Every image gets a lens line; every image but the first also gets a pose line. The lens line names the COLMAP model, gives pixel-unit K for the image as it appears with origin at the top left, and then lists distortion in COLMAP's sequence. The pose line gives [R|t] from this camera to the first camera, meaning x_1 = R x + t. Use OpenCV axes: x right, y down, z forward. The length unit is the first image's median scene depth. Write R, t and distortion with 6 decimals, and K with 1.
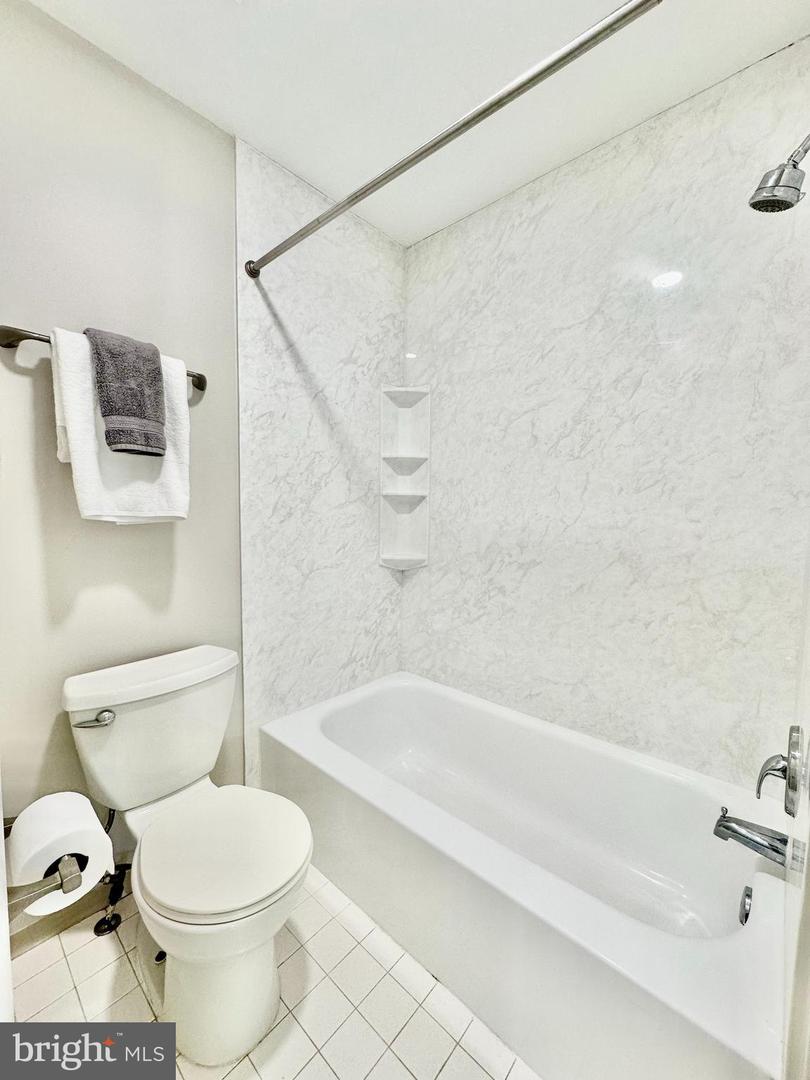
lens RADIAL K [[429.2, 0, 407.2], [0, 429.2, 538.4], [0, 0, 1]] dist [-0.001345, 0.000361]
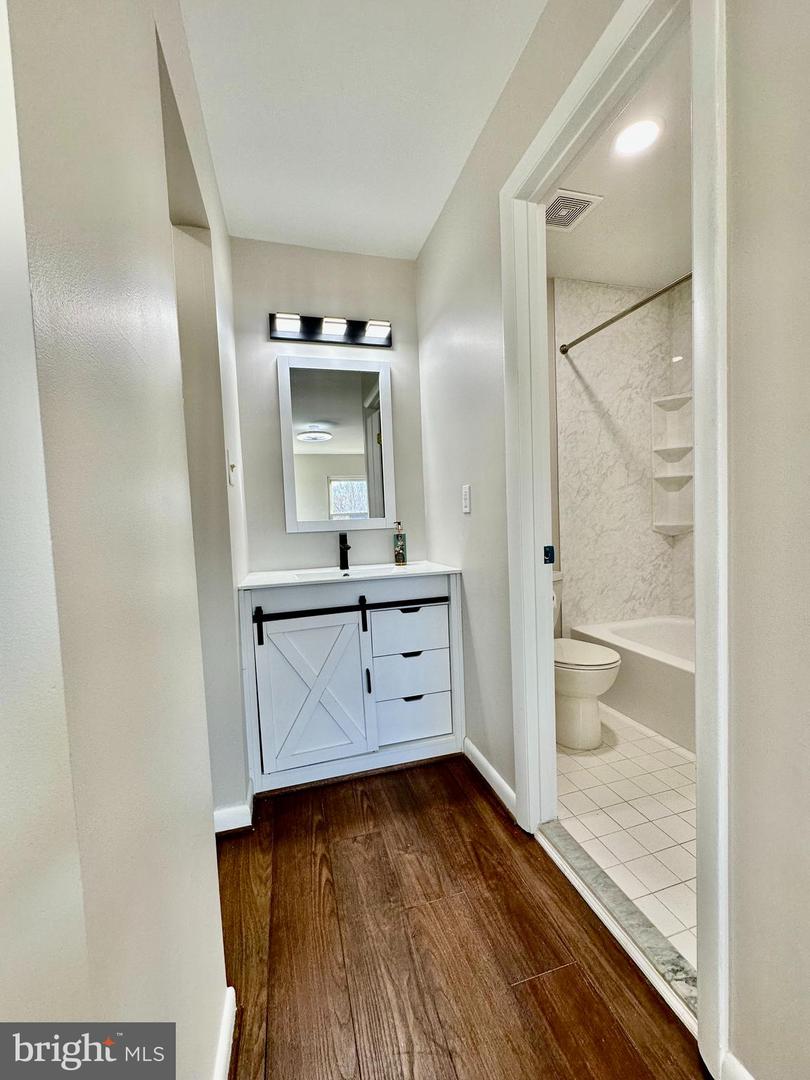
lens RADIAL K [[429.2, 0, 409.0], [0, 429.2, 542.7], [0, 0, 1]] dist [-0.001345, 0.000361]
pose [[0.845606, -0.020374, -0.533419, 0.006431], [0.014302, 0.999777, -0.015516, 0.121476], [0.533616, 0.005491, 0.845709, -0.603628]]
